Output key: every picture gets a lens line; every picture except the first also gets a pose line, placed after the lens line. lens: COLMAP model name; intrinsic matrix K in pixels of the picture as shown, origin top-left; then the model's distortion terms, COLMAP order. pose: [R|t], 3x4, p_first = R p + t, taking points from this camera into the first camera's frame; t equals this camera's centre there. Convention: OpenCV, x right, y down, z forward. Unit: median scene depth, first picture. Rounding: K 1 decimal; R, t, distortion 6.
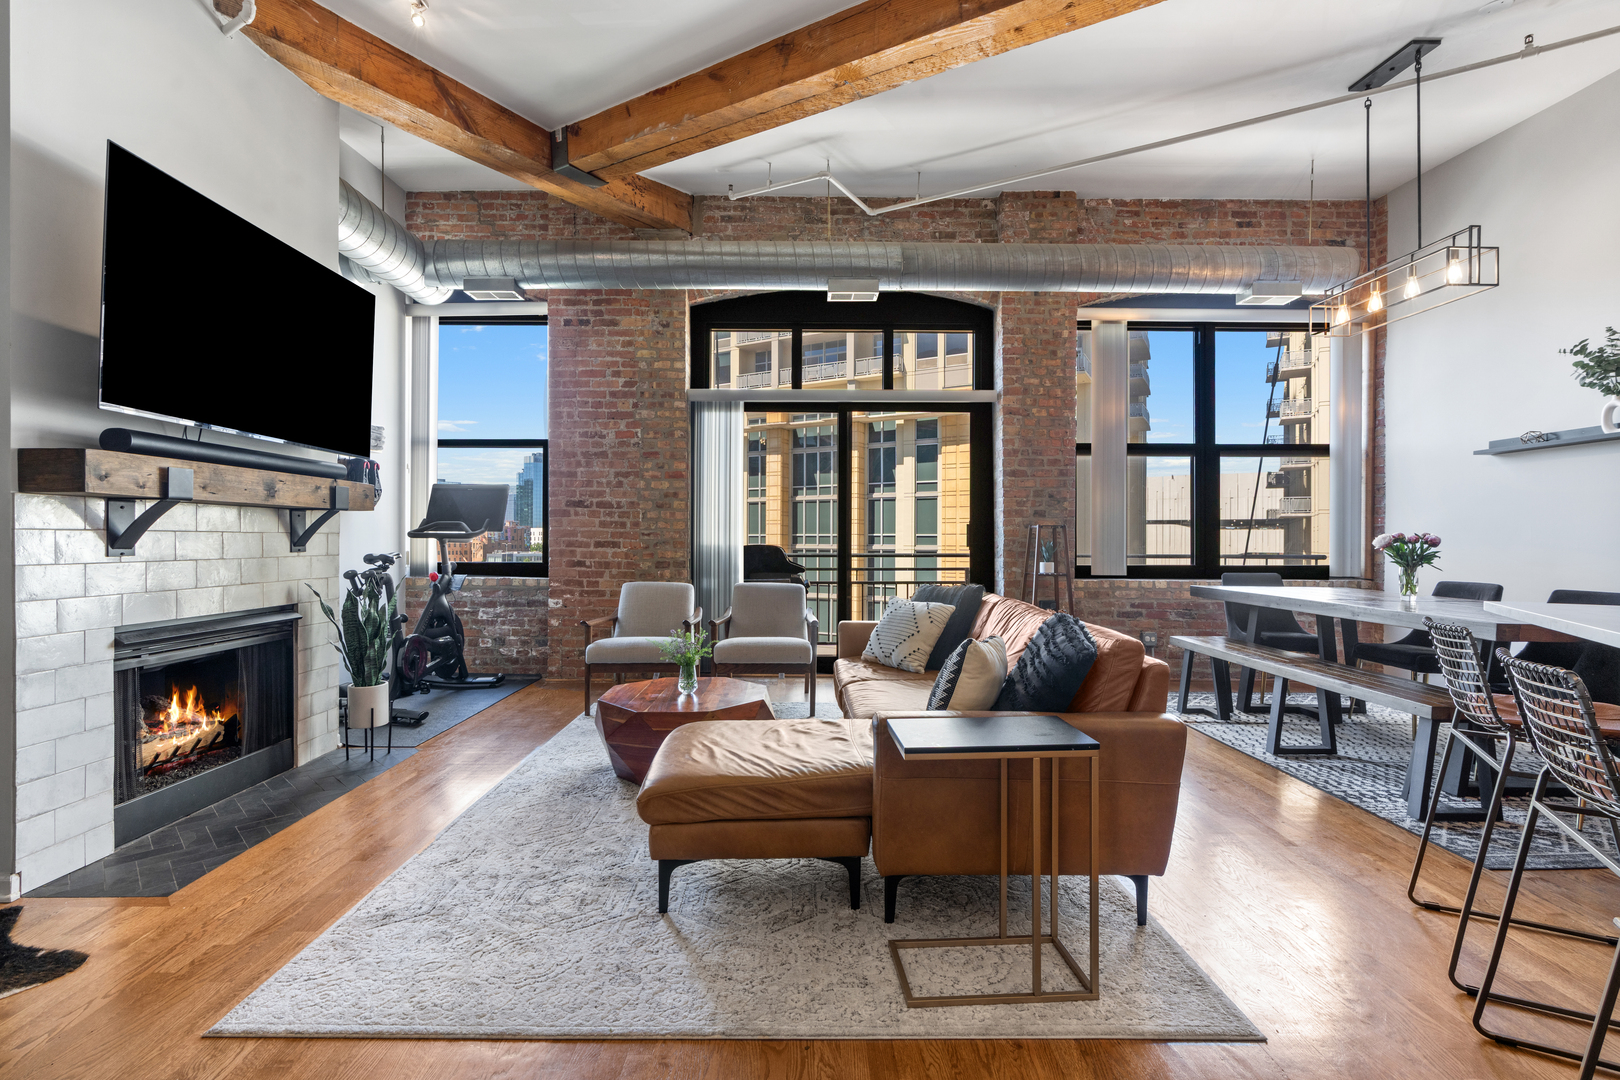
lens RADIAL K [[741.1, 0, 801.6], [0, 741.1, 536.2], [0, 0, 1]] dist [-0.001489, 0.001887]
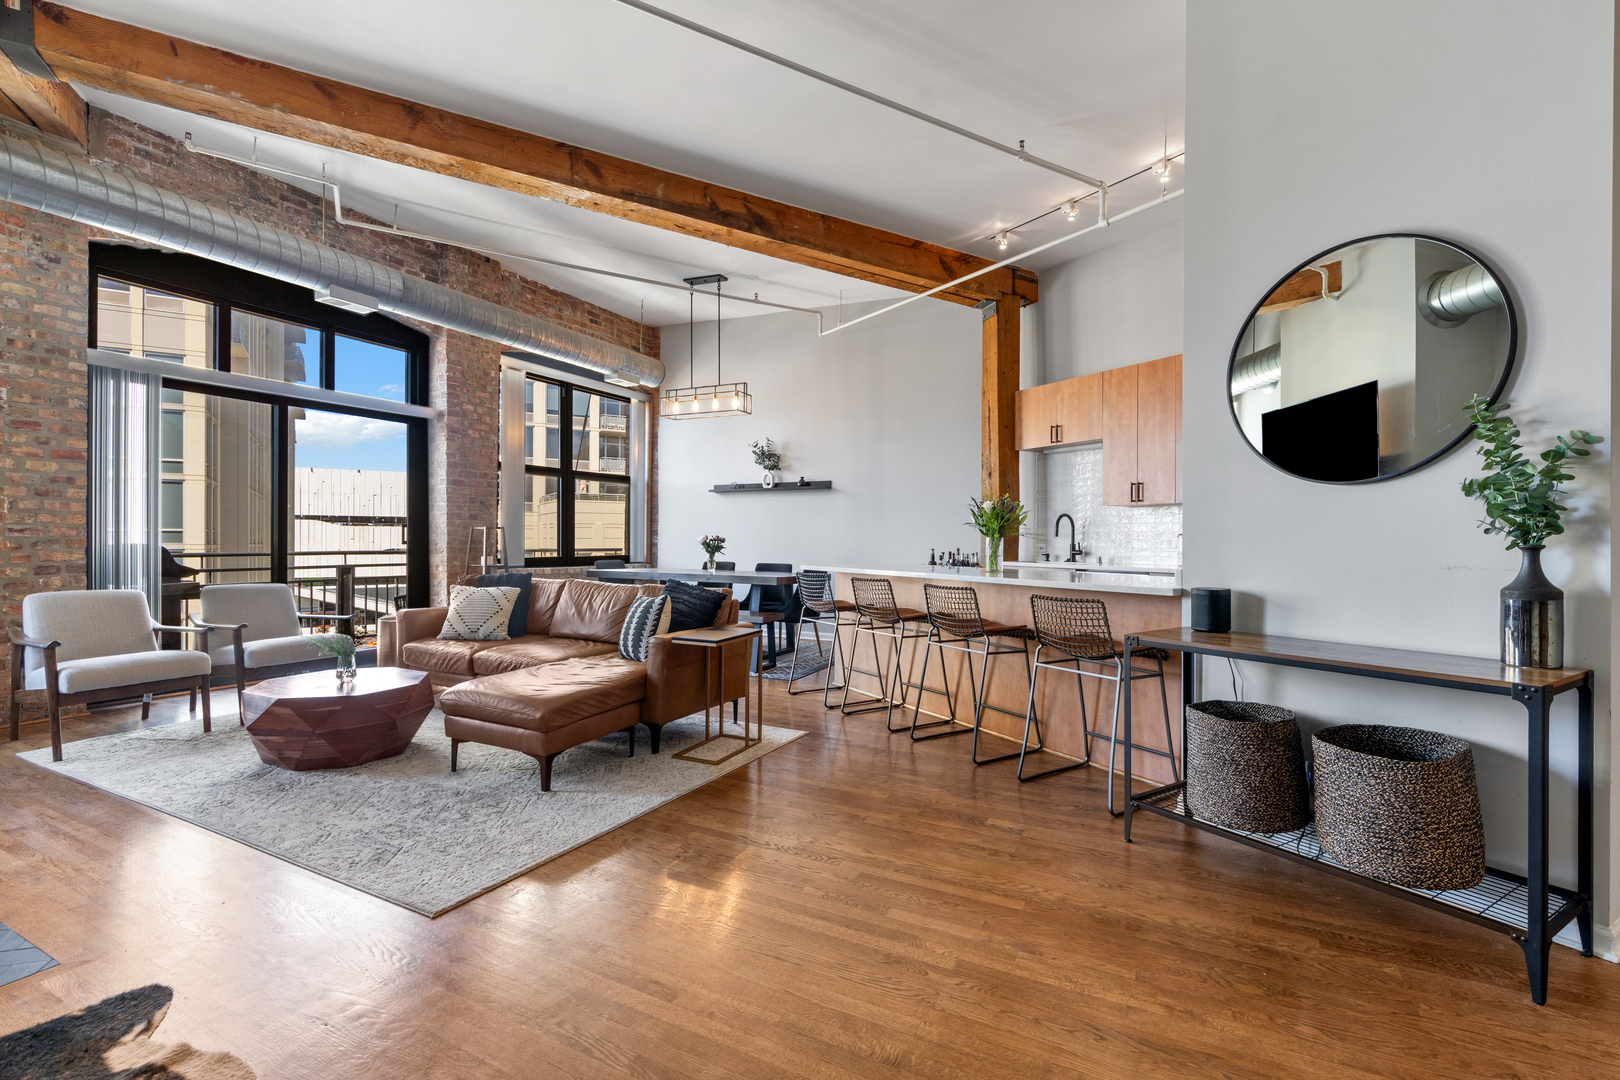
lens RADIAL K [[741.1, 0, 809.0], [0, 741.1, 540.8], [0, 0, 1]] dist [-0.001489, 0.001887]
pose [[0.471178, -0.001630, 0.882037, -0.495042], [-0.007891, 0.999950, 0.006063, -0.002854], [-0.882003, -0.009817, 0.471141, -0.062452]]
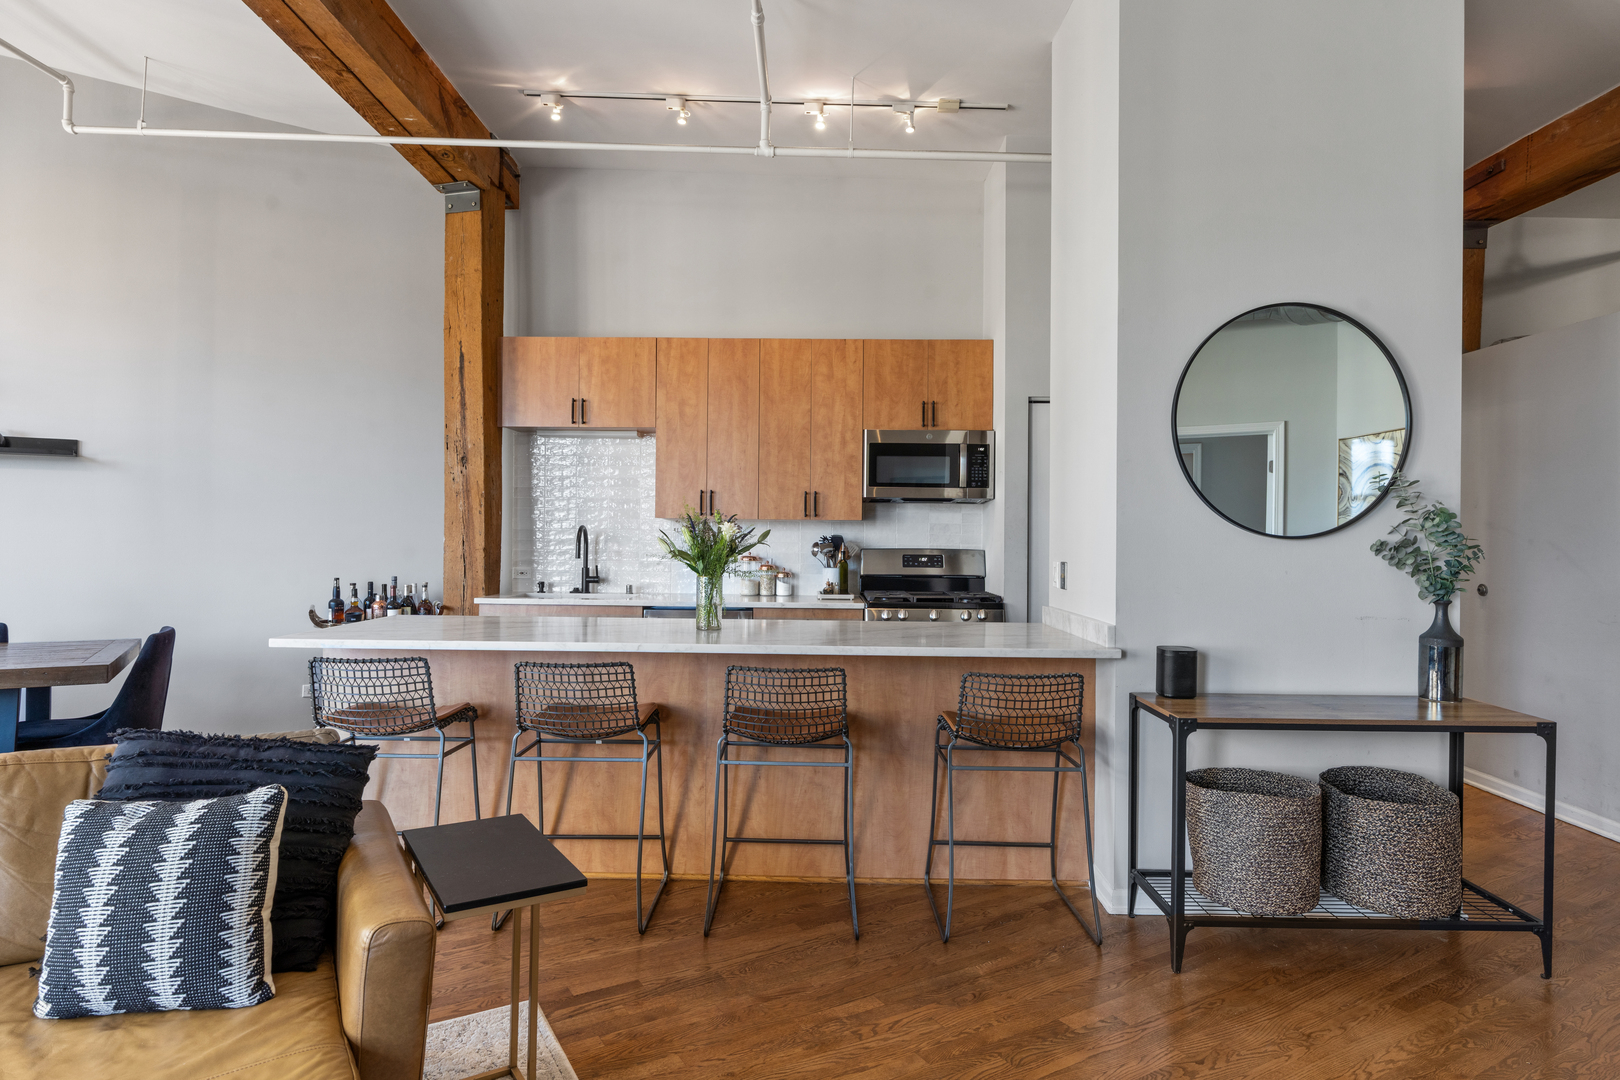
lens RADIAL K [[909.8, 0, 792.2], [0, 909.8, 533.2], [0, 0, 1]] dist [-0.006743, 0.007340]
pose [[-0.496538, -0.004996, 0.868000, -0.271358], [-0.017640, 0.999835, -0.004336, -0.032416], [-0.867836, -0.017464, -0.496544, 0.423185]]
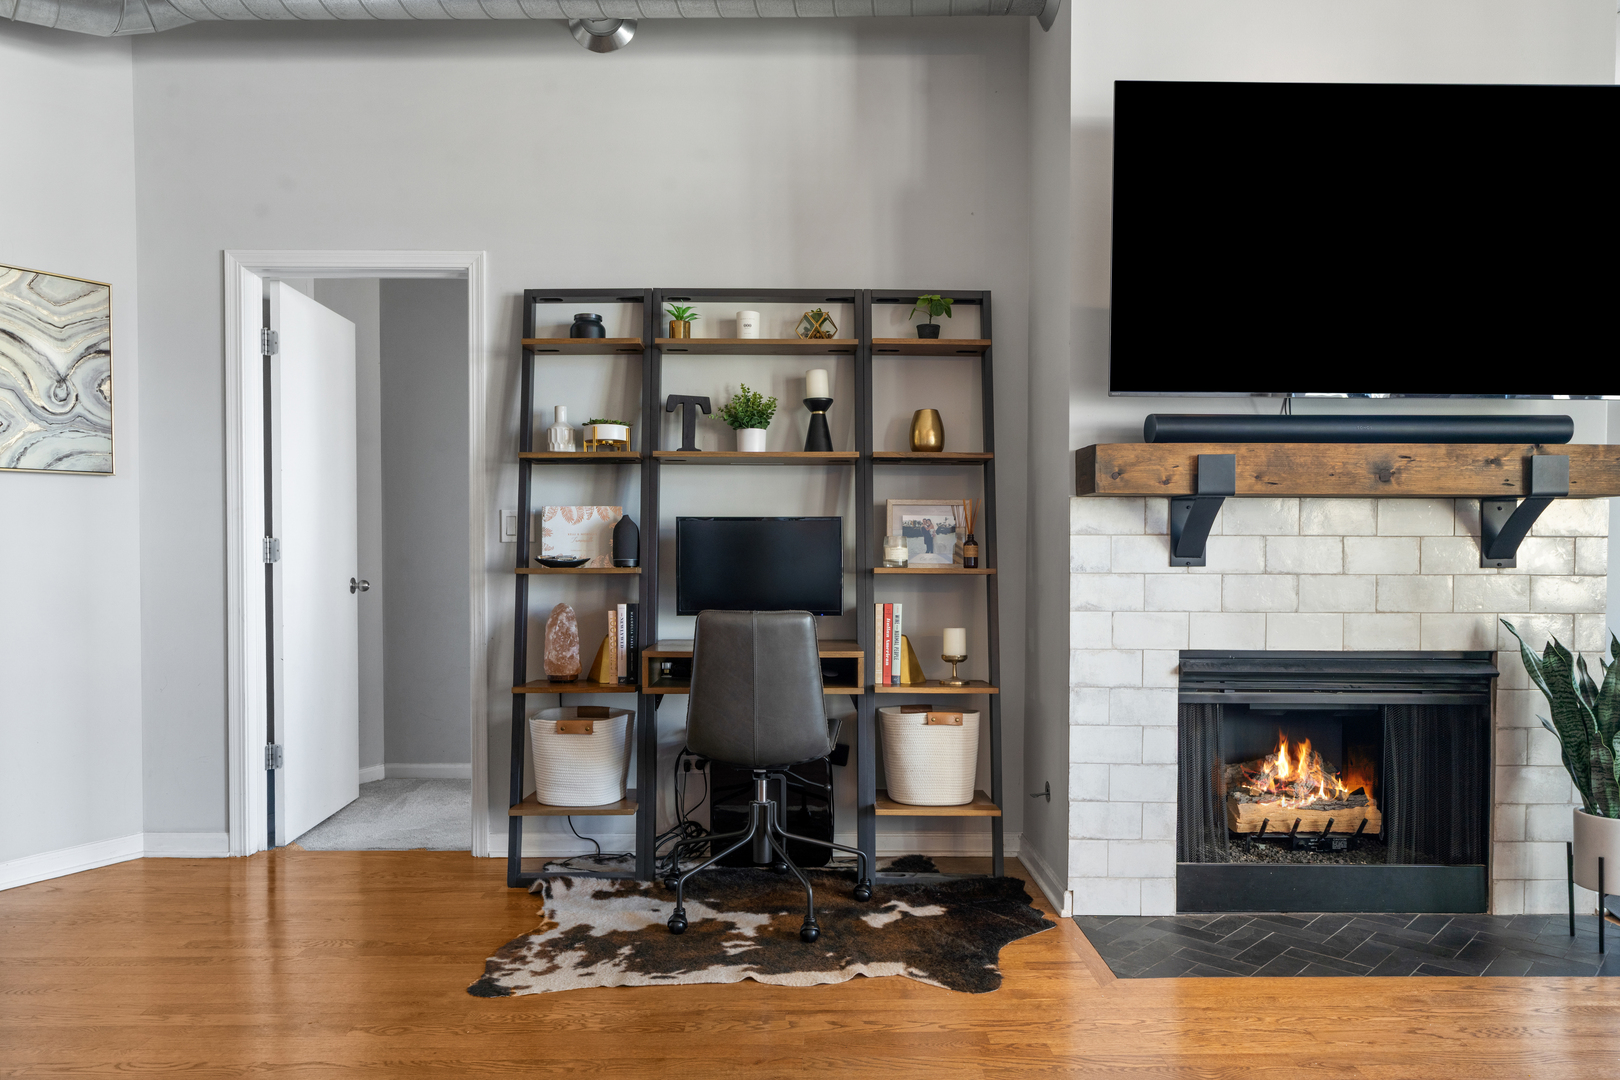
lens RADIAL K [[1090.5, 0, 795.4], [0, 1090.5, 565.2], [0, 0, 1]] dist [0.002808, 0.005392]
pose [[0.000583, 0.021980, -0.999758, 0.145916], [0.000695, 0.999758, 0.021980, -0.000702], [1.000000, -0.000708, 0.000568, 0.264503]]
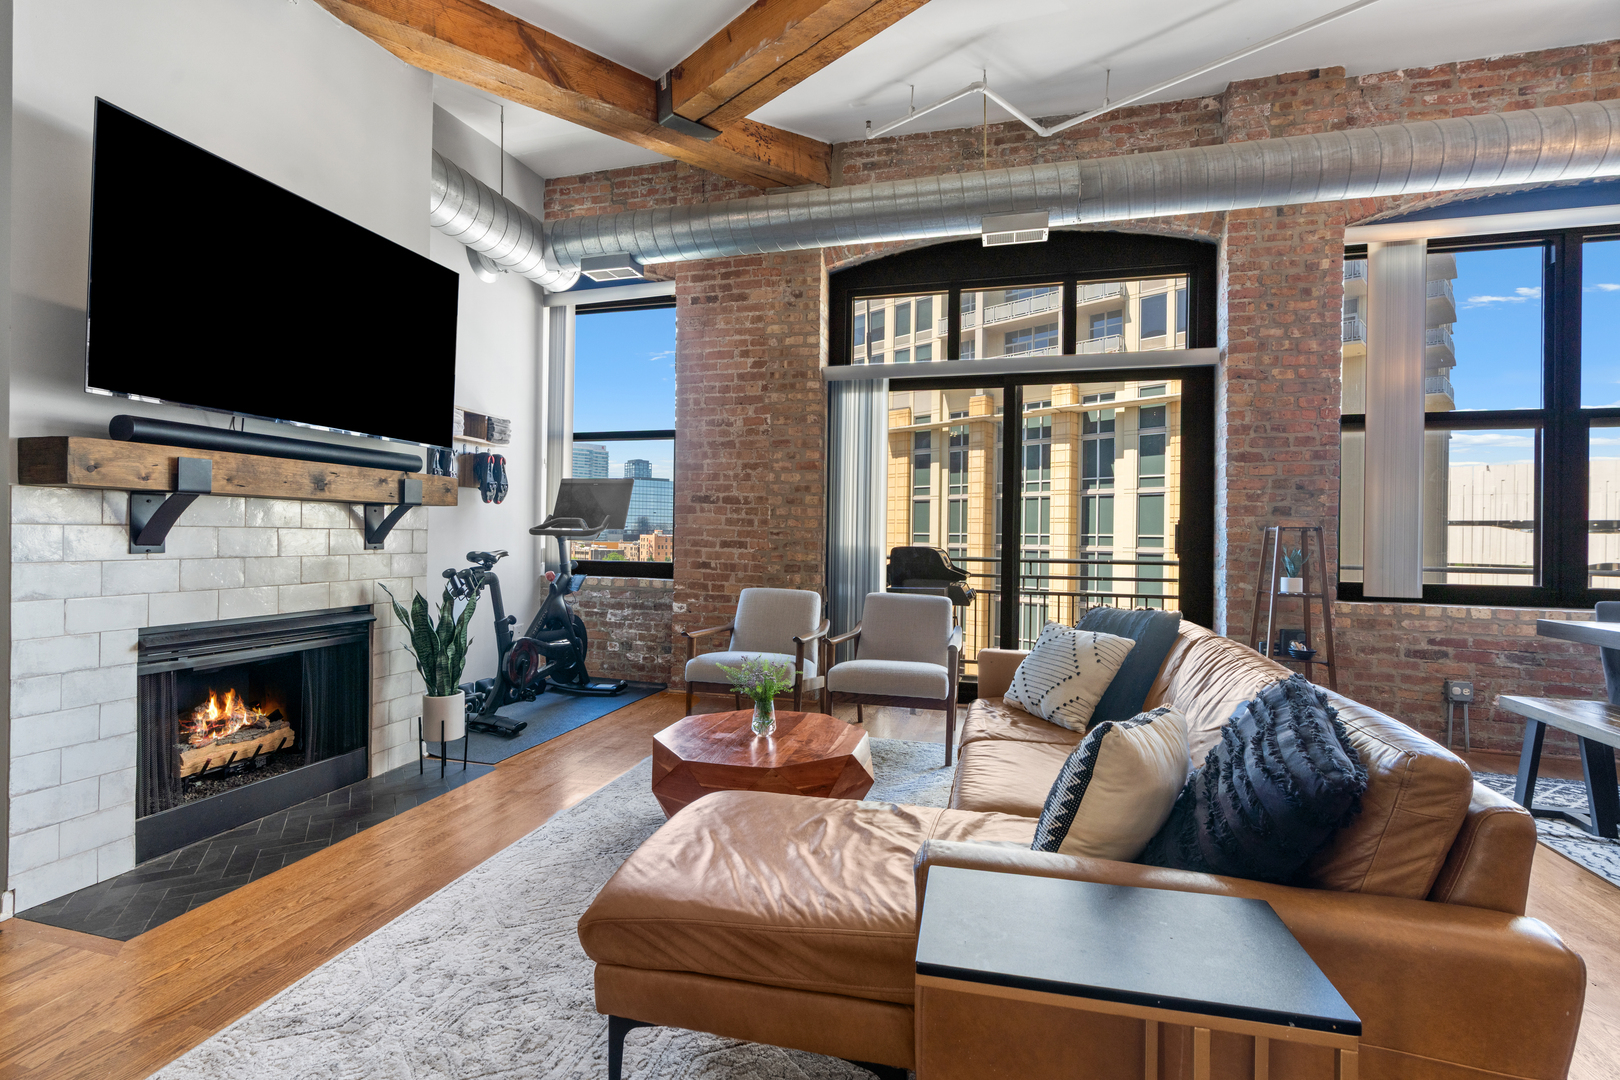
lens RADIAL K [[741.1, 0, 797.9], [0, 741.1, 534.5], [0, 0, 1]] dist [-0.001489, 0.001887]
pose [[0.960108, 0.010990, -0.279412, 0.064846], [-0.010717, 0.999939, 0.002504, -0.003713], [0.279423, 0.000590, 0.960168, 0.156211]]
